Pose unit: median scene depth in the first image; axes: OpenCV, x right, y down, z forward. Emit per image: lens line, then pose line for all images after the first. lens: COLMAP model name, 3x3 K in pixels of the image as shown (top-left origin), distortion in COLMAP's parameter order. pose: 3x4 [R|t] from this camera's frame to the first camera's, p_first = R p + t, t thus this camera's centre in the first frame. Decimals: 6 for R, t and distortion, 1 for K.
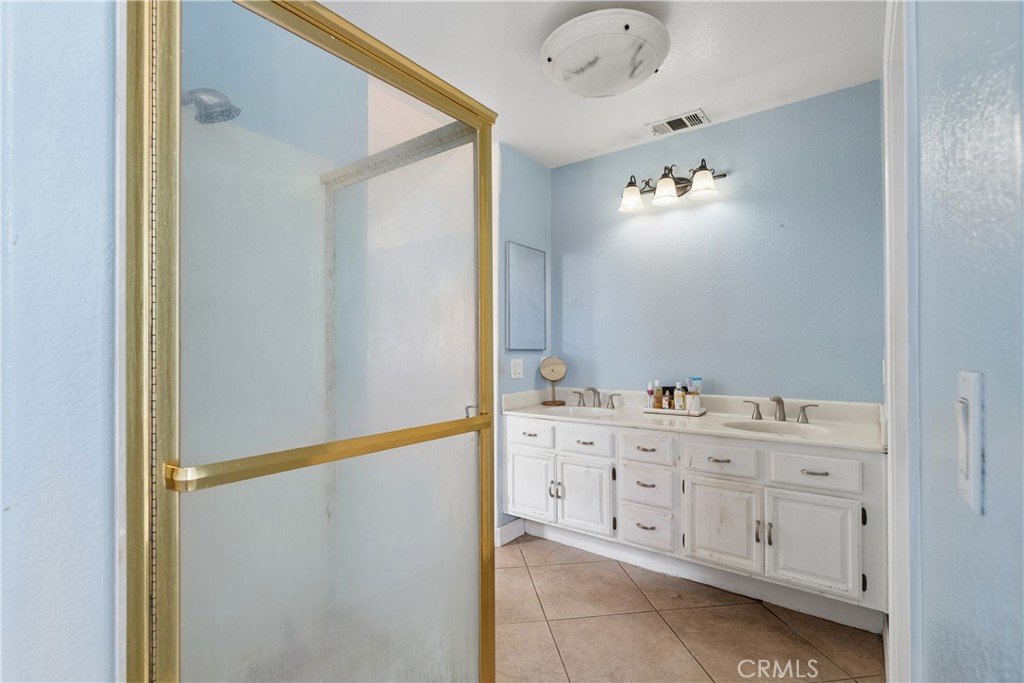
lens RADIAL K [[471.9, 0, 510.3], [0, 471.9, 347.6], [0, 0, 1]] dist [-0.007412, 0.003694]
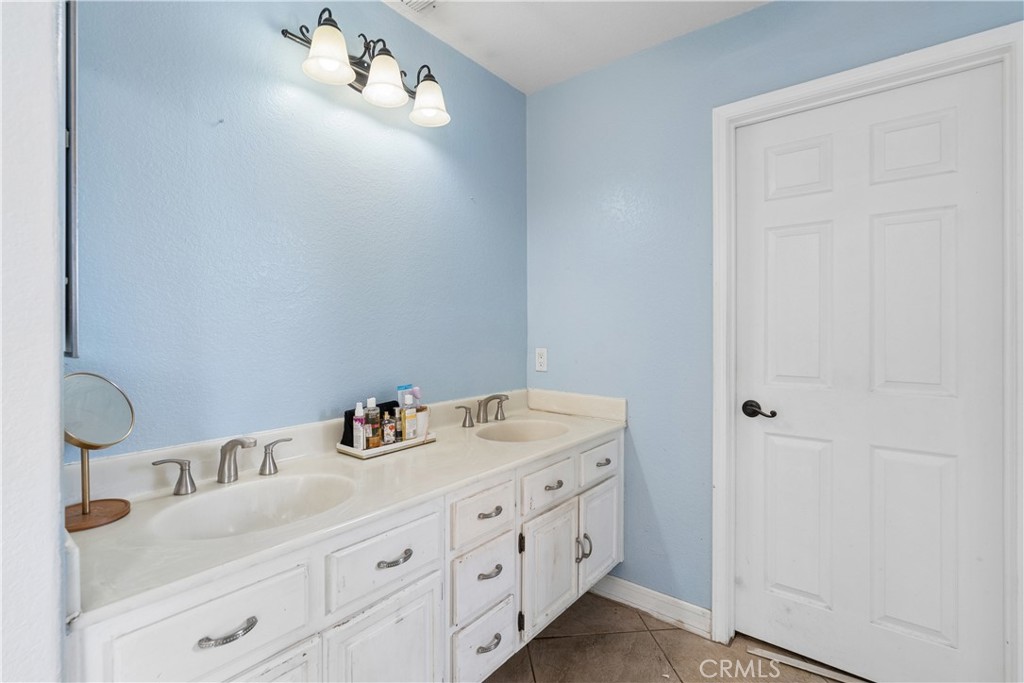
lens RADIAL K [[471.9, 0, 510.7], [0, 471.9, 331.5], [0, 0, 1]] dist [-0.007412, 0.003694]
pose [[0.031507, -0.001962, 0.999502, -0.323577], [-0.005127, 0.999985, 0.002124, -0.017291], [-0.999490, -0.005191, 0.031496, 1.006380]]
